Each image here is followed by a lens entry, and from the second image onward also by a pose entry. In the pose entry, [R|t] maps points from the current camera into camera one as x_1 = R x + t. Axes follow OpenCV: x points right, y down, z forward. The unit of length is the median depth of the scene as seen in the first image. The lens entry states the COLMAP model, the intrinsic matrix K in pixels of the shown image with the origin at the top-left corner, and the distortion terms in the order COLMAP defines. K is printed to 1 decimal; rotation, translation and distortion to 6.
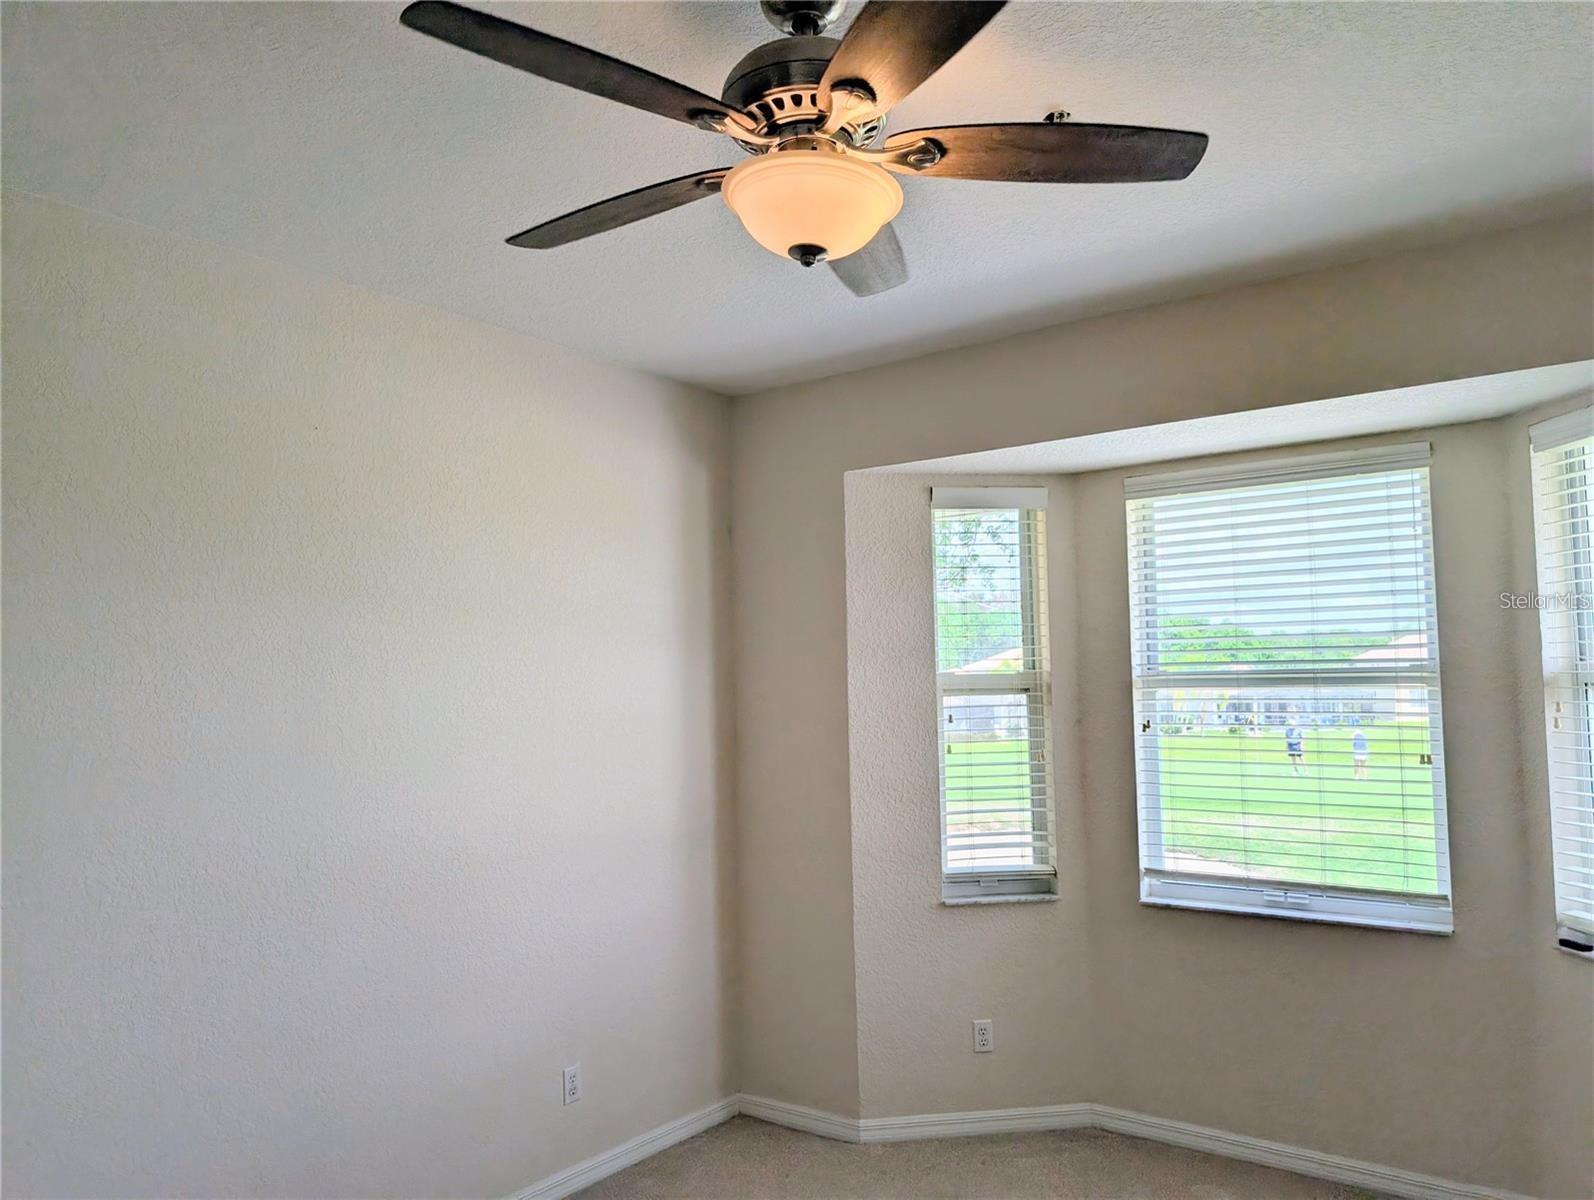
lens RADIAL K [[1129.1, 0, 797.0], [0, 1129.1, 600.0], [0, 0, 1]] dist [0.014897, -0.023207]
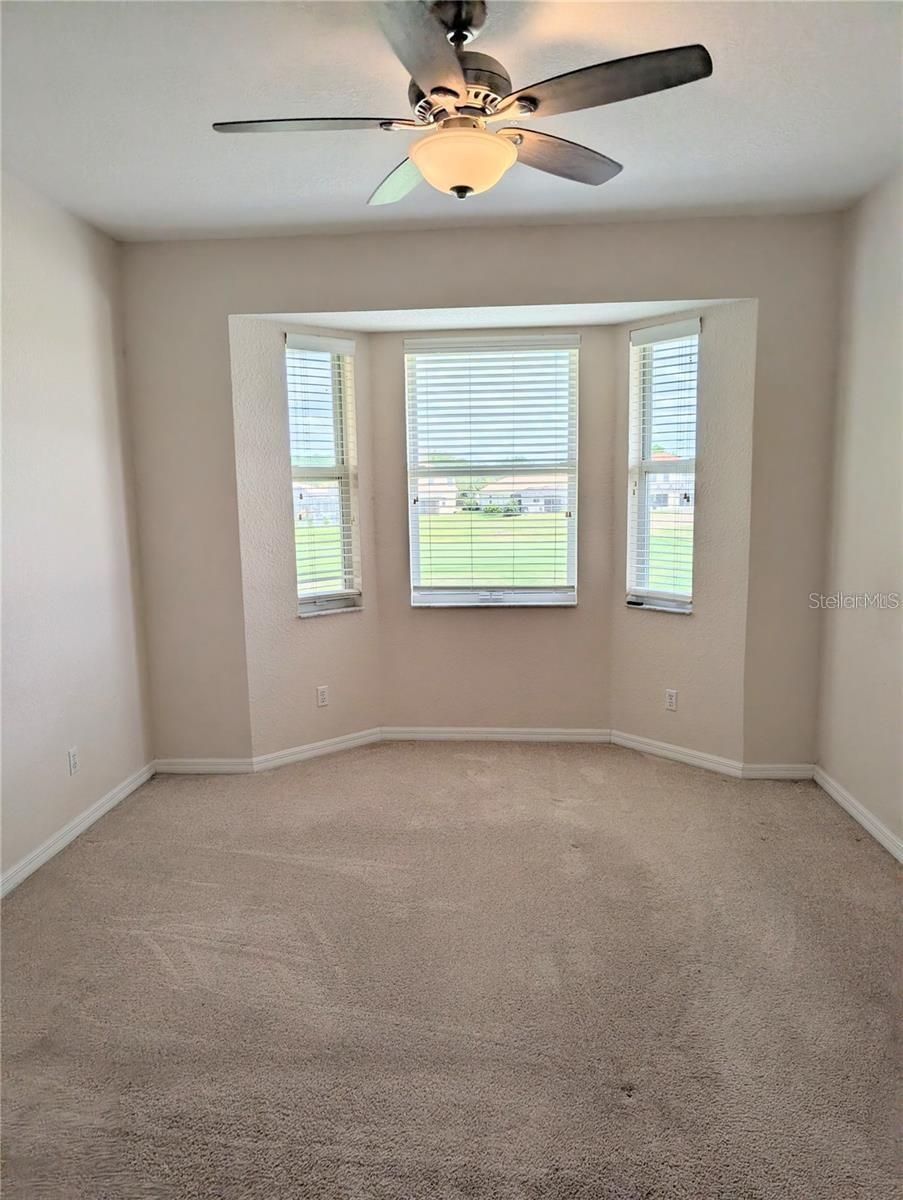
lens RADIAL K [[850.0, 0, 451.5], [0, 850.0, 600.0], [0, 0, 1]] dist [0.014897, -0.023207]
pose [[0.843483, -0.070375, 0.532527, -0.304825], [-0.037289, 0.981318, 0.188747, 0.020578], [-0.535861, -0.179062, 0.825100, -0.056119]]
